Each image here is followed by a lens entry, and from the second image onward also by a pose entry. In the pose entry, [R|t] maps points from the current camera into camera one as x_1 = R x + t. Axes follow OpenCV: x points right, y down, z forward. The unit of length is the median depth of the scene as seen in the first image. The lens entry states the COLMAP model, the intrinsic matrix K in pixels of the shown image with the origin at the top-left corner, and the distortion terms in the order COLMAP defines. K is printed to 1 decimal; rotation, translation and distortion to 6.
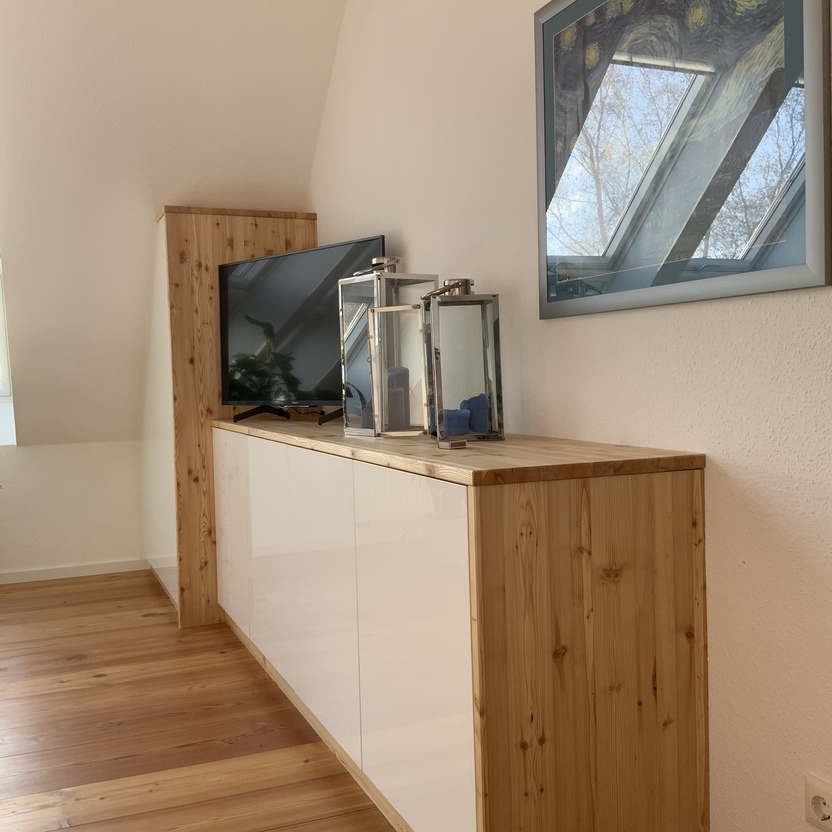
lens RADIAL K [[917.6, 0, 416.0], [0, 917.6, 416.0], [0, 0, 1]] dist [0.144603, -0.326044]
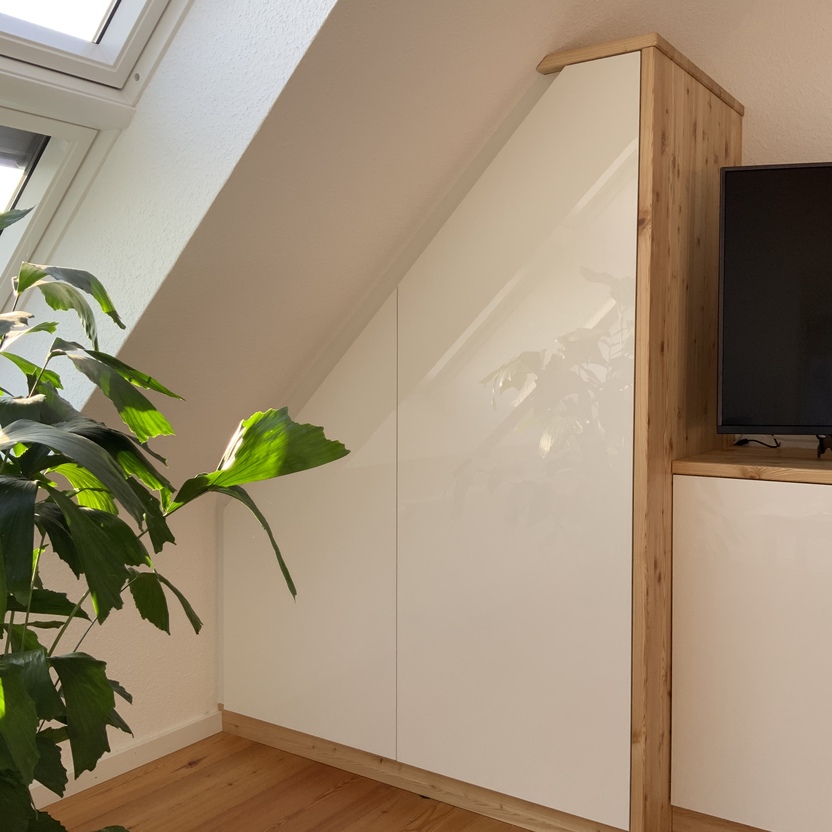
lens RADIAL K [[923.5, 0, 416.0], [0, 923.5, 416.0], [0, 0, 1]] dist [0.148396, -0.347980]
pose [[0.841524, -0.000138, 0.540219, -1.330623], [0.003954, 0.999975, -0.005905, -0.039789], [-0.540205, 0.007106, 0.841504, 1.332498]]
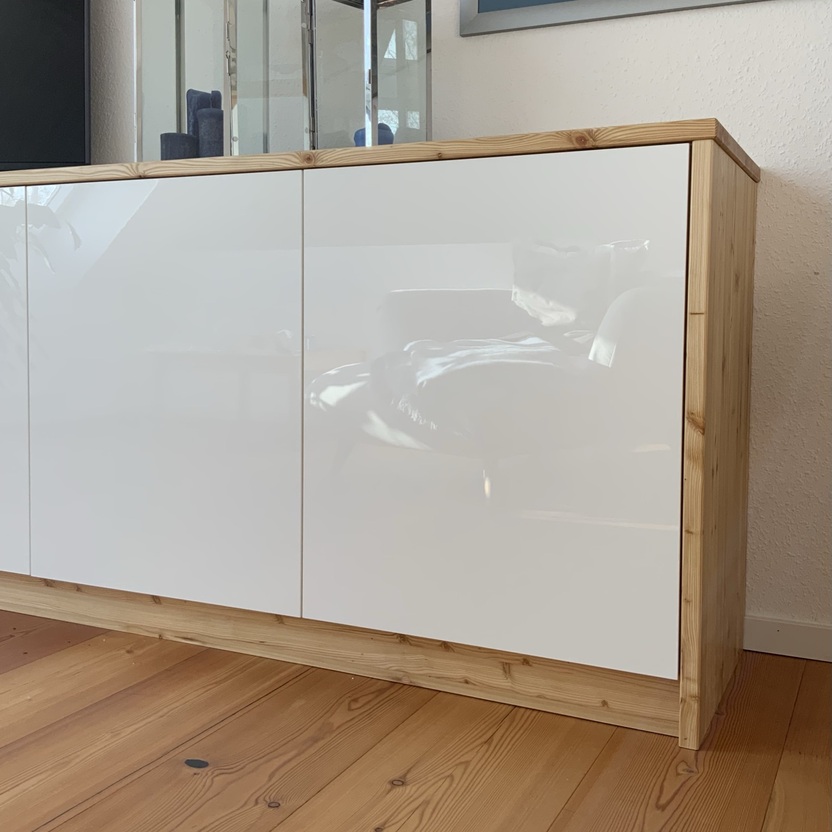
lens RADIAL K [[983.6, 0, 421.2], [0, 983.6, 367.6], [0, 0, 1]] dist [0.149700, -0.343282]
pose [[0.742598, 0.001035, 0.669737, -0.595111], [0.001706, 0.999993, -0.003437, 0.236876], [-0.669736, 0.003695, 0.742590, 0.464476]]
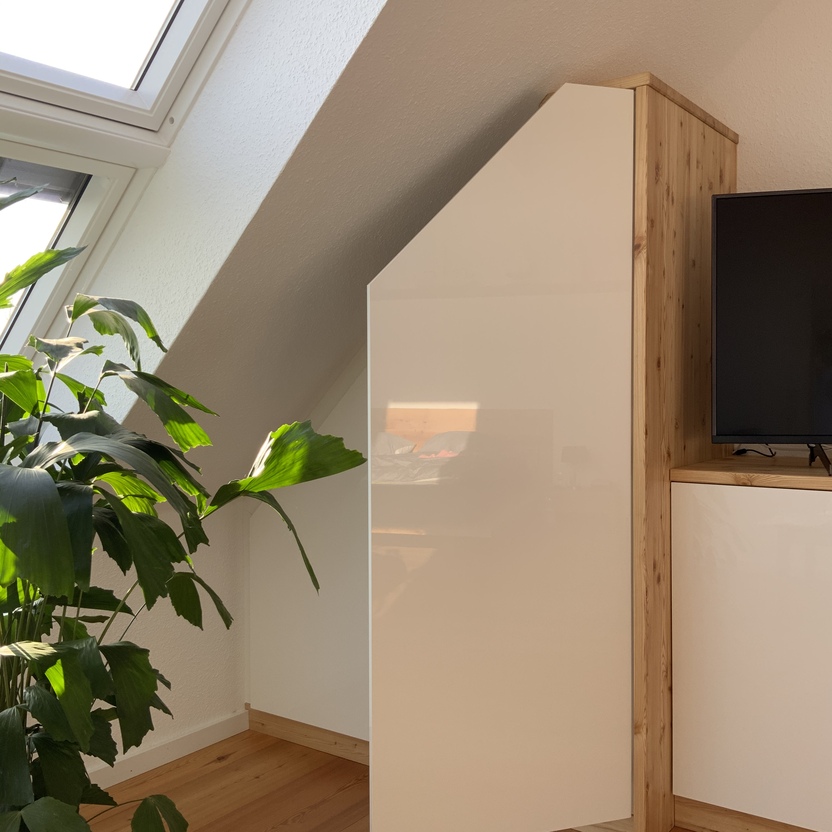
lens RADIAL K [[923.5, 0, 416.0], [0, 923.5, 416.0], [0, 0, 1]] dist [0.148396, -0.347980]
pose [[0.852964, 0.002870, 0.521963, -1.367054], [0.009928, 0.999715, -0.021721, -0.036590], [-0.521876, 0.023710, 0.852692, 1.259578]]
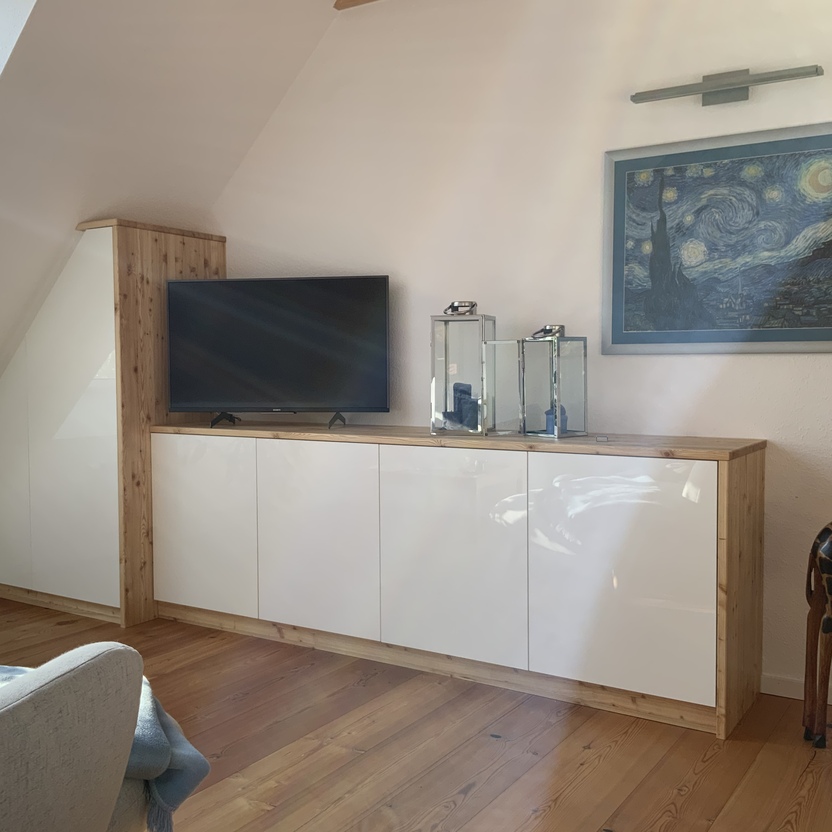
lens RADIAL K [[923.5, 0, 416.0], [0, 923.5, 416.0], [0, 0, 1]] dist [0.148396, -0.347980]
pose [[0.821501, -0.010881, 0.570103, -1.215837], [0.010816, 0.999935, 0.003500, -0.015953], [-0.570105, 0.003291, 0.821566, -0.086243]]
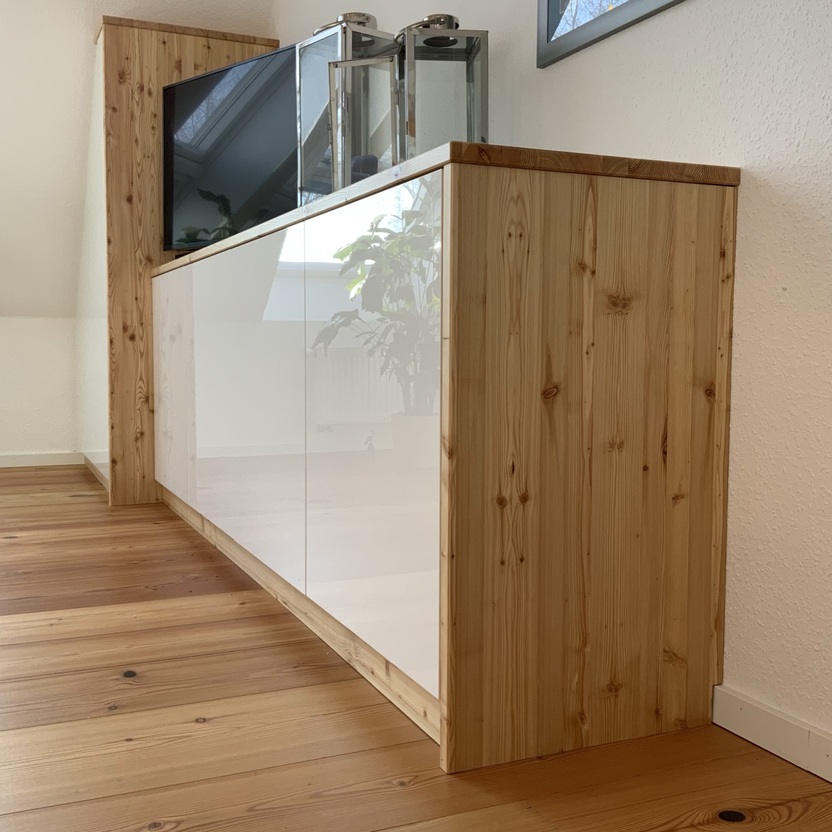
lens RADIAL K [[960.7, 0, 416.0], [0, 960.7, 416.0], [0, 0, 1]] dist [0.152070, -0.365936]
pose [[0.999117, 0.031634, 0.027668, 0.014907], [-0.032313, 0.999178, 0.024460, 0.235049], [-0.026872, -0.025333, 0.999318, 0.154529]]
